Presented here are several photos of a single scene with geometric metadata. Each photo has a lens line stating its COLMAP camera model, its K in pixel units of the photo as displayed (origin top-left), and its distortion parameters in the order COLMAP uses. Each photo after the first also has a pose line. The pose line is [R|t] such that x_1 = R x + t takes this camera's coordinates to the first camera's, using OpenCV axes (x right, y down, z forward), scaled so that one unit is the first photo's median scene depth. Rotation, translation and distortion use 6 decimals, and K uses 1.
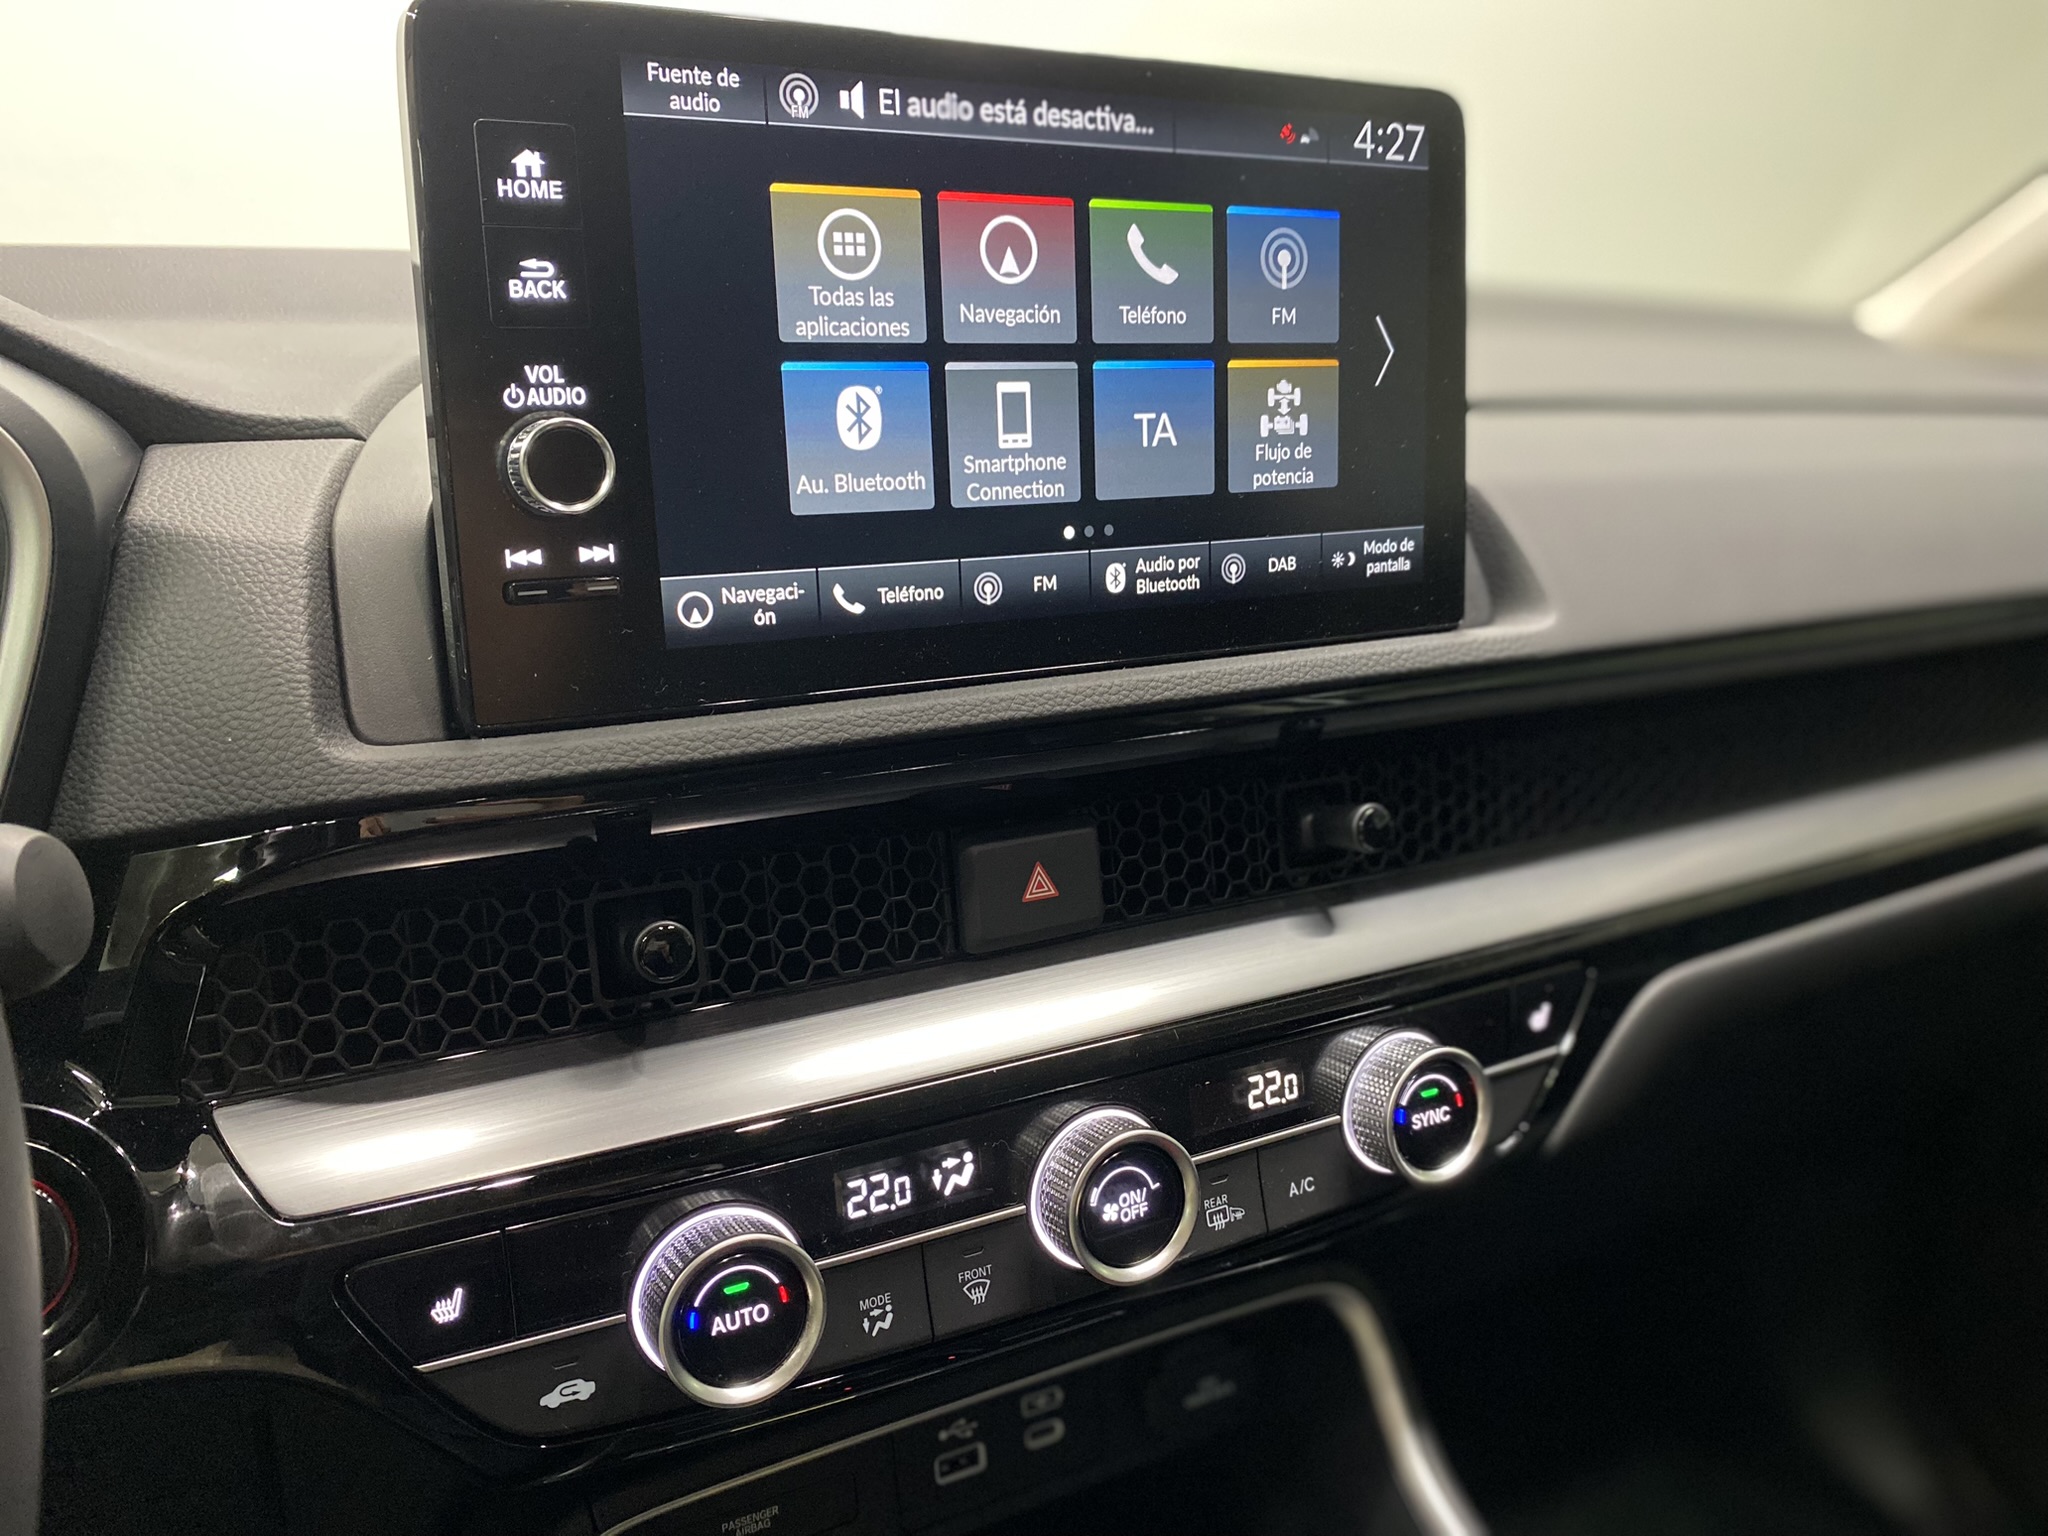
lens RADIAL K [[1593.6, 0, 1012.0], [0, 1593.6, 776.2], [0, 0, 1]] dist [0.033433, -0.082706]
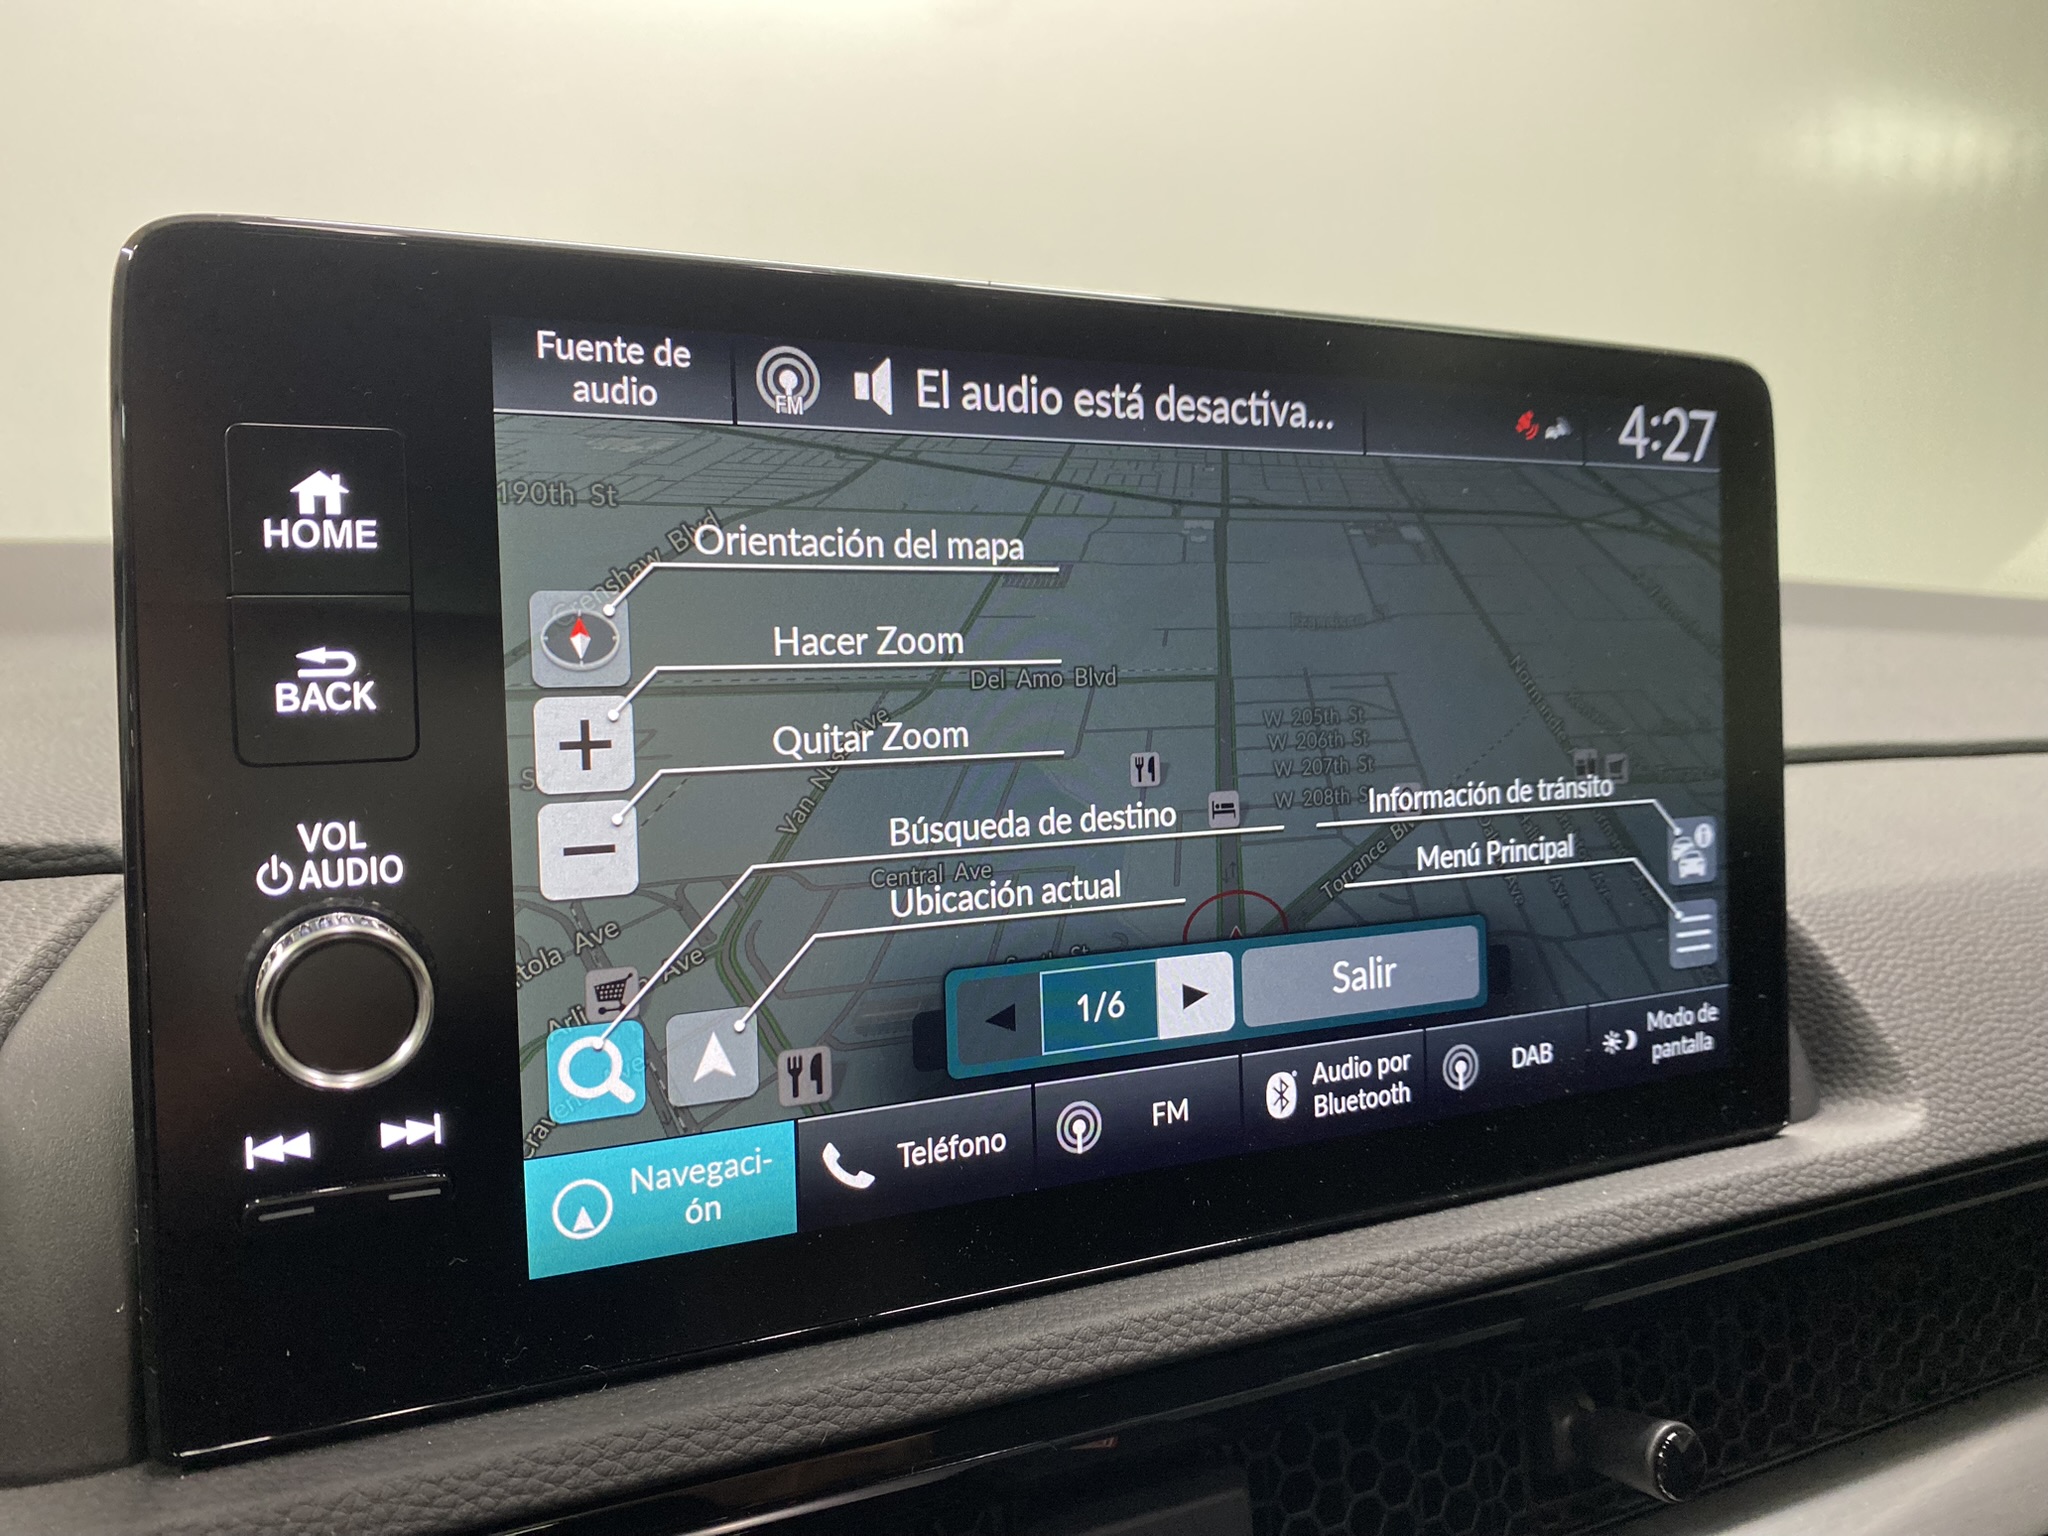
lens RADIAL K [[1593.6, 0, 1010.4], [0, 1593.6, 769.0], [0, 0, 1]] dist [0.033433, -0.082706]
pose [[0.998994, 0.005844, -0.044451, -0.015386], [-0.012537, 0.988327, -0.151830, -0.163750], [0.043045, 0.152234, 0.987407, 0.369467]]
